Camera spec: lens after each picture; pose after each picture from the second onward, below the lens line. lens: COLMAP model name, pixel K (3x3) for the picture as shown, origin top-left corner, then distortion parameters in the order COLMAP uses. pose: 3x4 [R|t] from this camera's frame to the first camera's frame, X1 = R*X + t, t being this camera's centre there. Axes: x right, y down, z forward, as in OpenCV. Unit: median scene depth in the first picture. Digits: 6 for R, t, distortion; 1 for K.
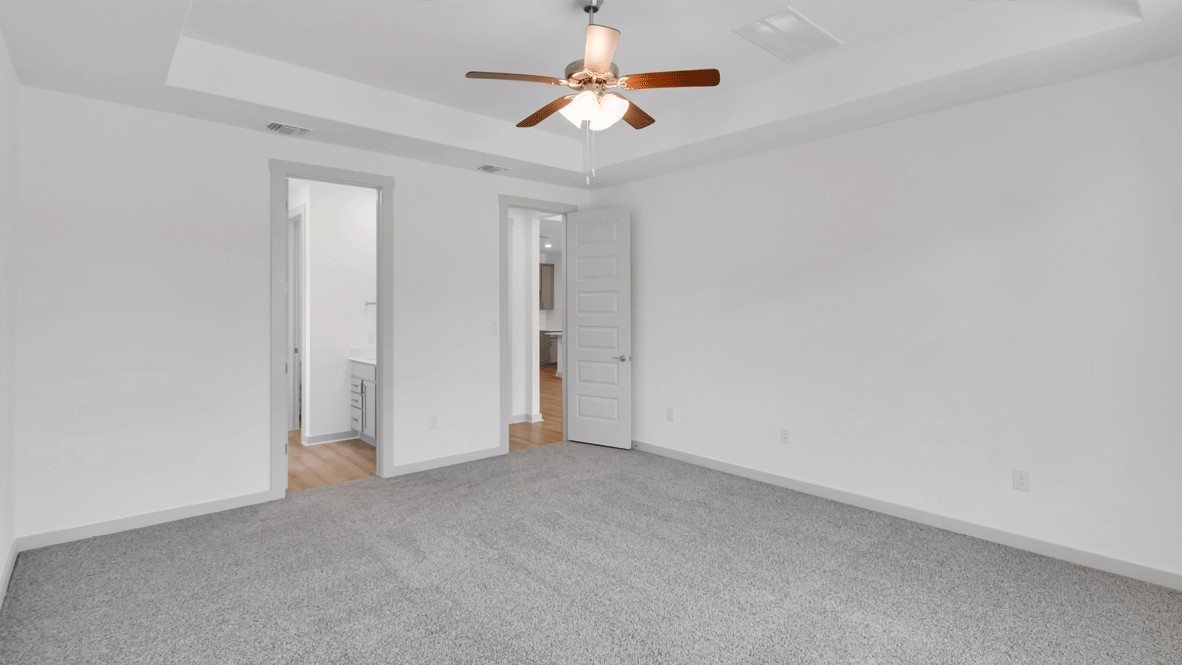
lens RADIAL K [[565.4, 0, 596.5], [0, 565.4, 322.8], [0, 0, 1]] dist [-0.002865, 0.000029]
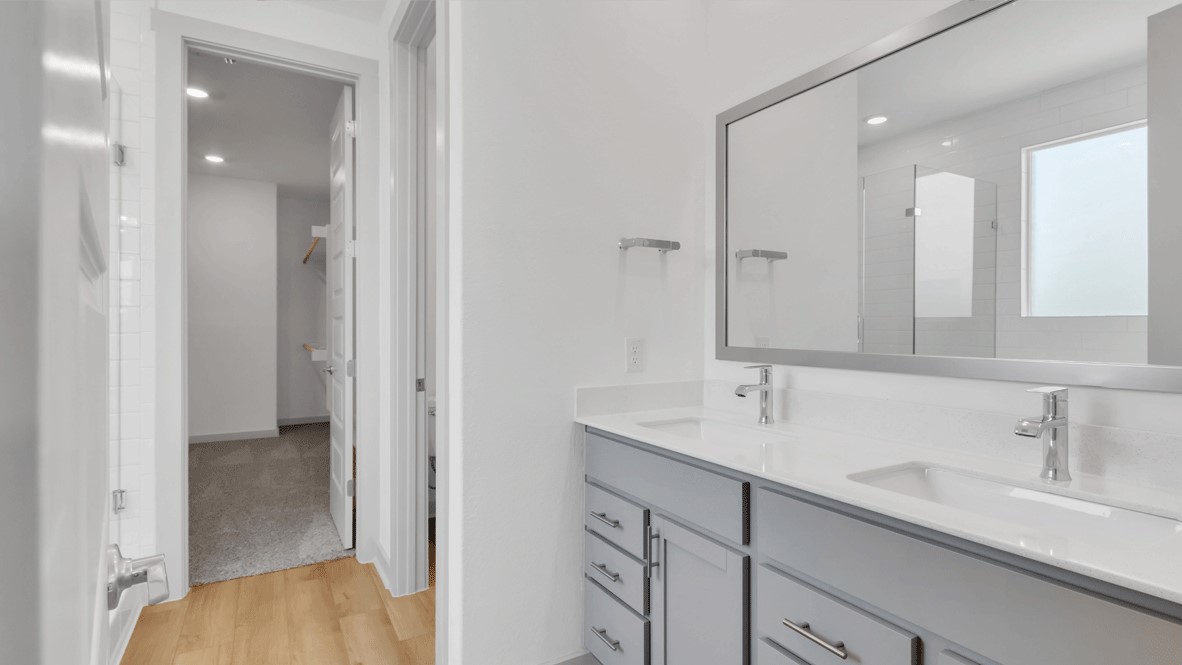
lens RADIAL K [[565.4, 0, 596.5], [0, 565.4, 322.8], [0, 0, 1]] dist [-0.002865, 0.000029]
pose [[0.980400, 0.000192, -0.197015, -0.354687], [-0.000793, 0.999995, -0.002973, 0.011994], [0.197014, 0.003071, 0.980396, 0.674606]]
